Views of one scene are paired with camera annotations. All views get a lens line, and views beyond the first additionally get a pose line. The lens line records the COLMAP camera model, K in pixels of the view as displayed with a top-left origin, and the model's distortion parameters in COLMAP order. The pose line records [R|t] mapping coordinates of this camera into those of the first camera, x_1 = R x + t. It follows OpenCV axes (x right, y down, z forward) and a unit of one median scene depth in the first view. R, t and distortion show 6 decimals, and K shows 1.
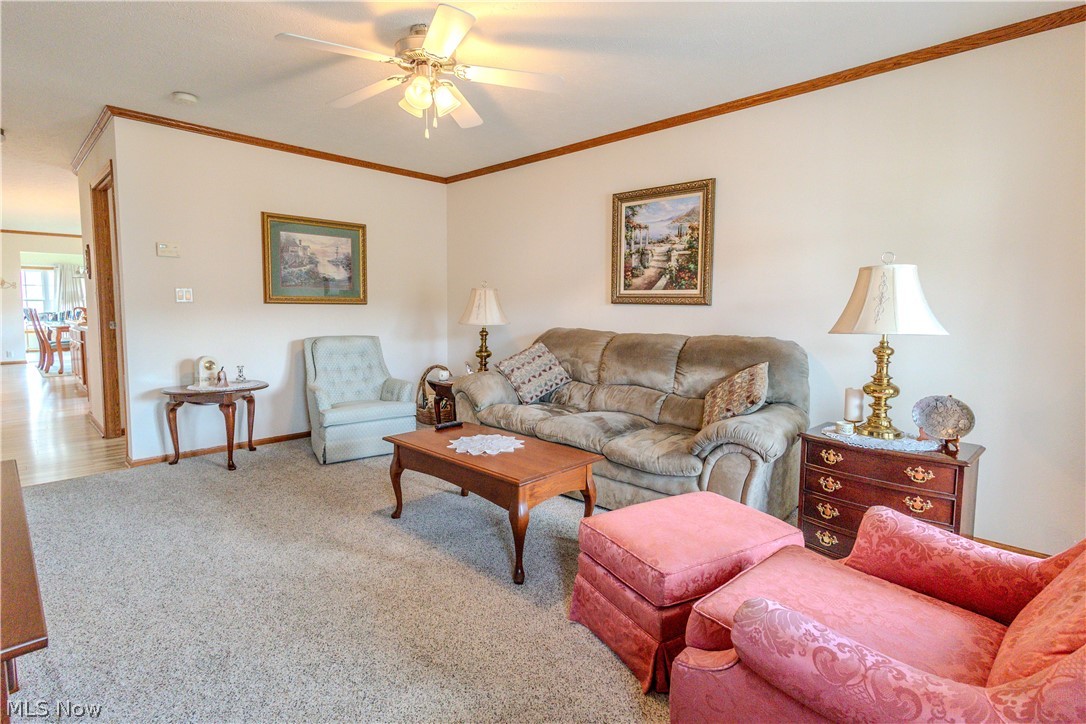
lens RADIAL K [[537.2, 0, 541.4], [0, 537.2, 344.9], [0, 0, 1]] dist [0.007805, 0.000107]
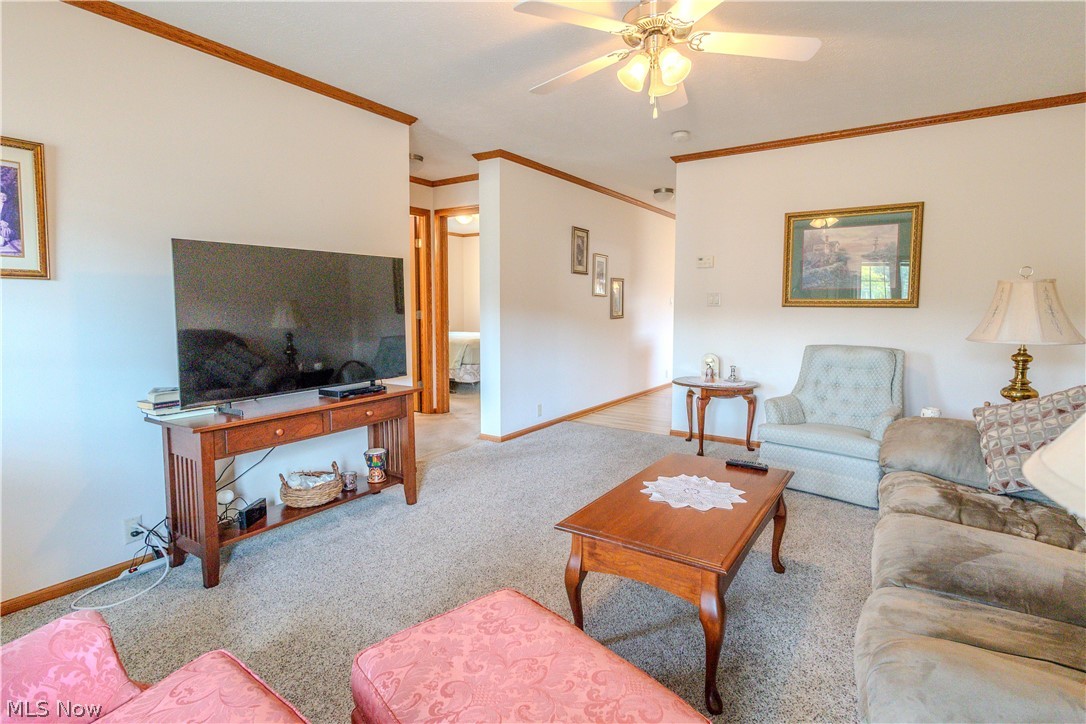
lens RADIAL K [[537.2, 0, 548.5], [0, 537.2, 340.1], [0, 0, 1]] dist [0.007805, 0.000107]
pose [[0.185354, 0.059339, -0.980879, 0.364259], [-0.073531, 0.996214, 0.046372, -0.030439], [0.979917, 0.063530, 0.189016, 0.394880]]
